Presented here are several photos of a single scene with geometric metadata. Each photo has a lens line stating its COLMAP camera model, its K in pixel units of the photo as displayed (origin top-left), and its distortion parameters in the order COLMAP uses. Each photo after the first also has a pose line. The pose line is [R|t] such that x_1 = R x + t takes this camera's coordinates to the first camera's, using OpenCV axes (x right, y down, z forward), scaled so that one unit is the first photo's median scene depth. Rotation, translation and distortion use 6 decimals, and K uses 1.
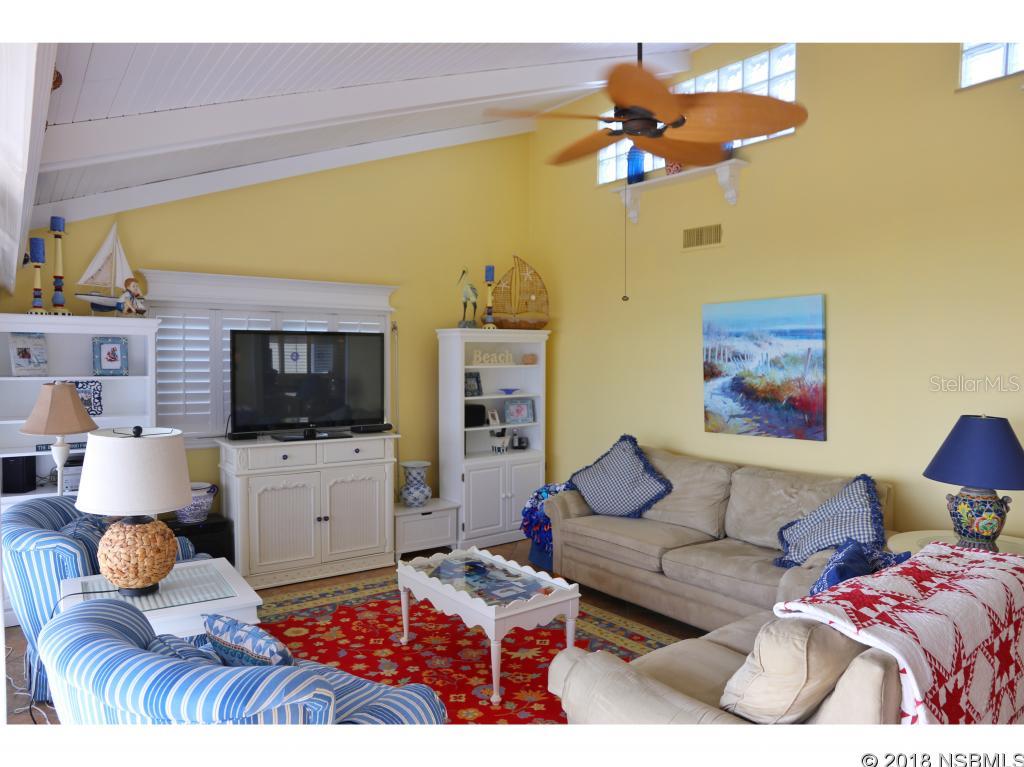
lens RADIAL K [[720.7, 0, 515.6], [0, 720.7, 382.9], [0, 0, 1]] dist [-0.079961, 0.042315]
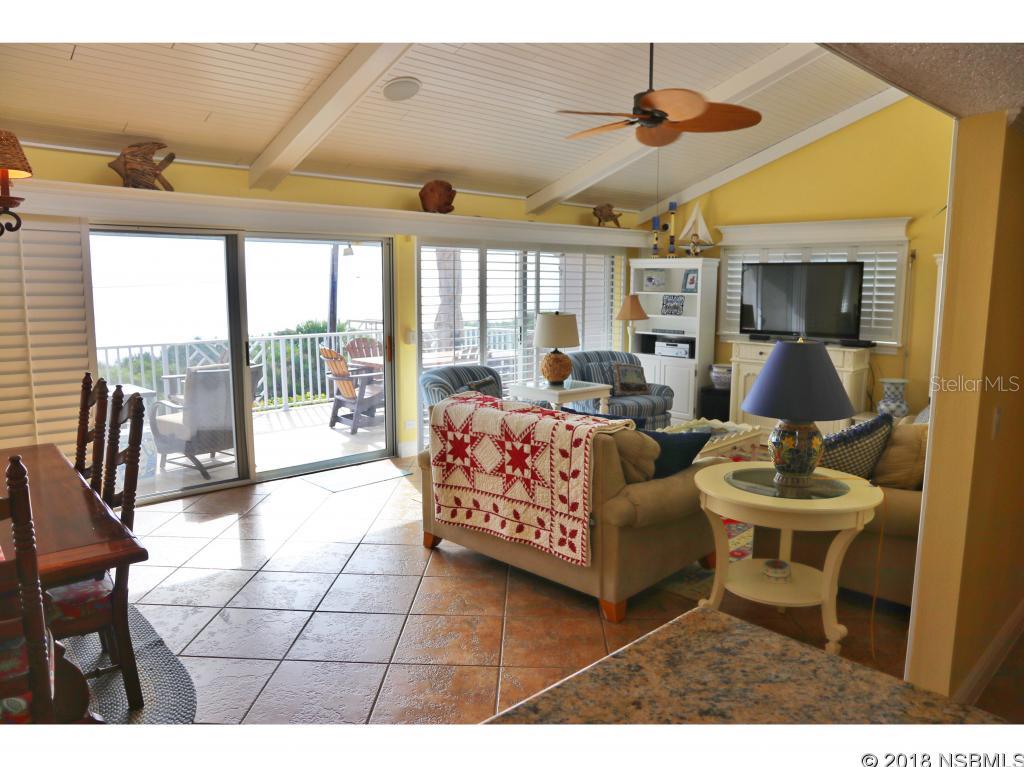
lens RADIAL K [[720.7, 0, 510.9], [0, 720.7, 384.5], [0, 0, 1]] dist [-0.079961, 0.042315]
pose [[0.120359, 0.133704, -0.983685, 0.907263], [-0.037497, 0.990794, 0.130082, 0.000284], [0.992022, 0.021229, 0.124264, 0.302772]]
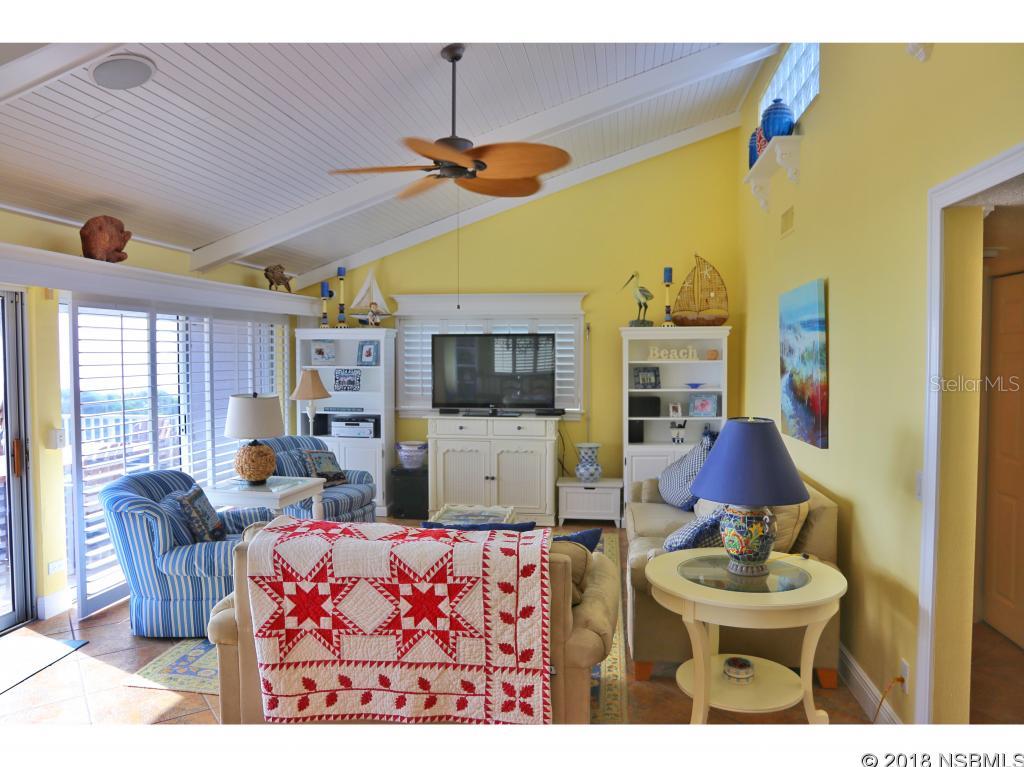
lens RADIAL K [[720.7, 0, 521.4], [0, 720.7, 386.4], [0, 0, 1]] dist [-0.079961, 0.042315]
pose [[0.704342, 0.027775, -0.709318, 0.646944], [-0.021686, 0.999610, 0.017608, -0.000442], [0.709530, 0.002980, 0.704669, 0.109568]]
